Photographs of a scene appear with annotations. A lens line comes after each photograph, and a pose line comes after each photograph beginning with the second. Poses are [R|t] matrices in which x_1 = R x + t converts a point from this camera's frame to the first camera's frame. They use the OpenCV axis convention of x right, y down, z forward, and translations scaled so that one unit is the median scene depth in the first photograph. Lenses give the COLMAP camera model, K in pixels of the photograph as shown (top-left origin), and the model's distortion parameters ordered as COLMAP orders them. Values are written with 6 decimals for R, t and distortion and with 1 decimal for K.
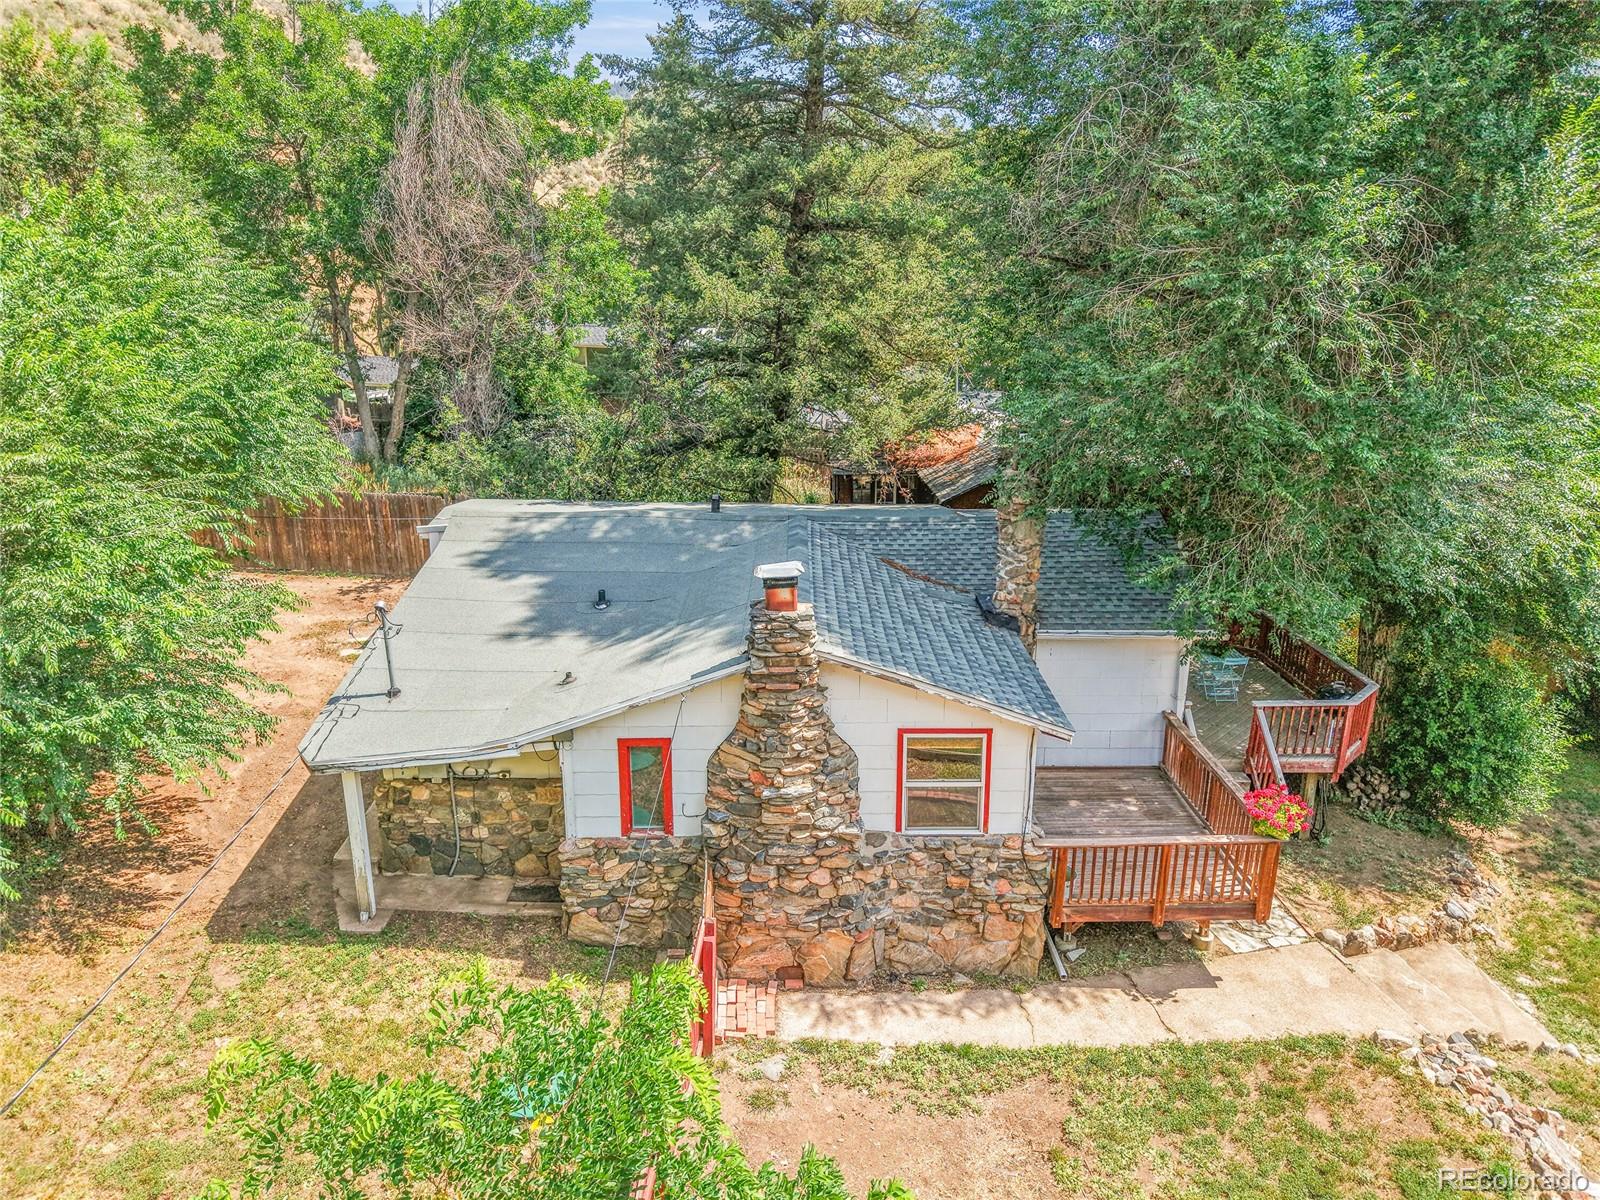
lens RADIAL K [[1047.3, 0, 800.0], [0, 1047.3, 600.0], [0, 0, 1]] dist [0.075307, -0.076294]
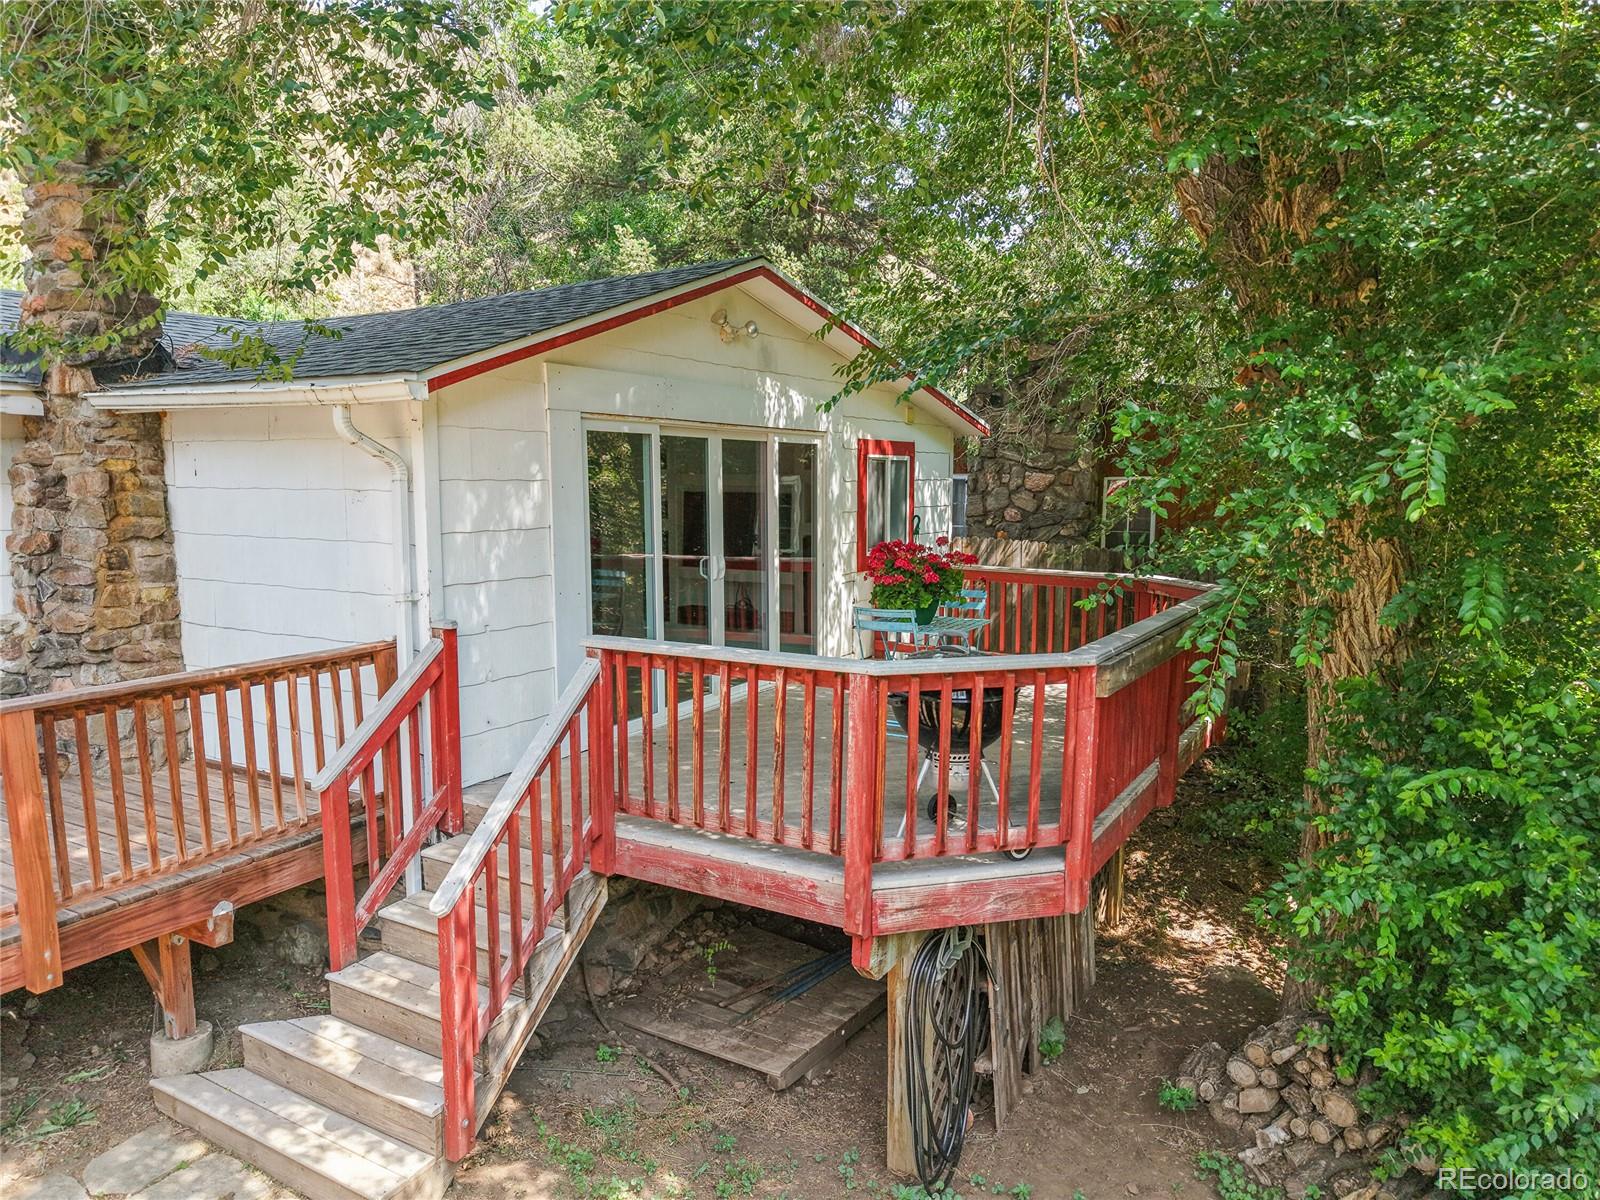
lens RADIAL K [[1047.3, 0, 800.0], [0, 1047.3, 600.0], [0, 0, 1]] dist [0.075307, -0.076294]
pose [[0.851094, 0.058863, -0.521703, 0.840197], [-0.152757, 0.978467, -0.138806, 0.155672], [0.502298, 0.197831, 0.841760, 0.976183]]
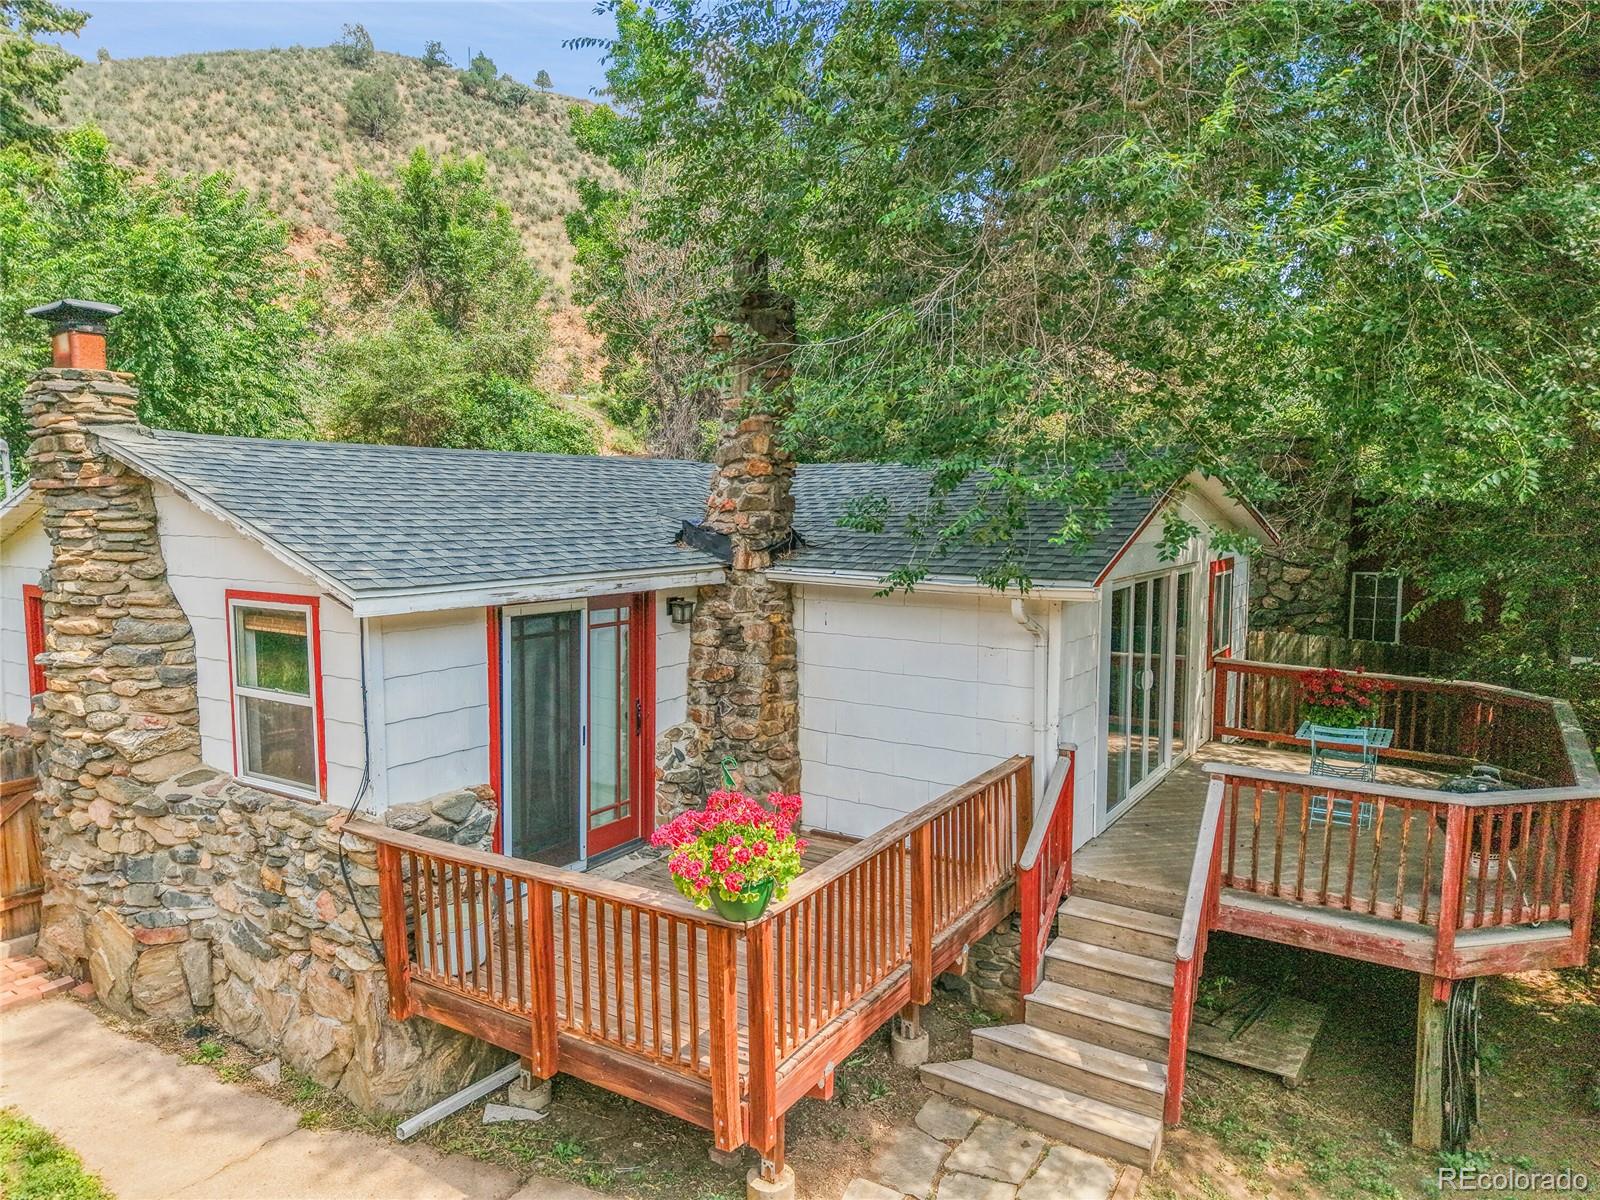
lens RADIAL K [[1047.3, 0, 800.0], [0, 1047.3, 600.0], [0, 0, 1]] dist [0.075307, -0.076294]
pose [[0.833908, 0.055546, -0.549102, 0.684691], [-0.162745, 0.975431, -0.148485, 0.161018], [0.527363, 0.213187, 0.822460, 0.650729]]
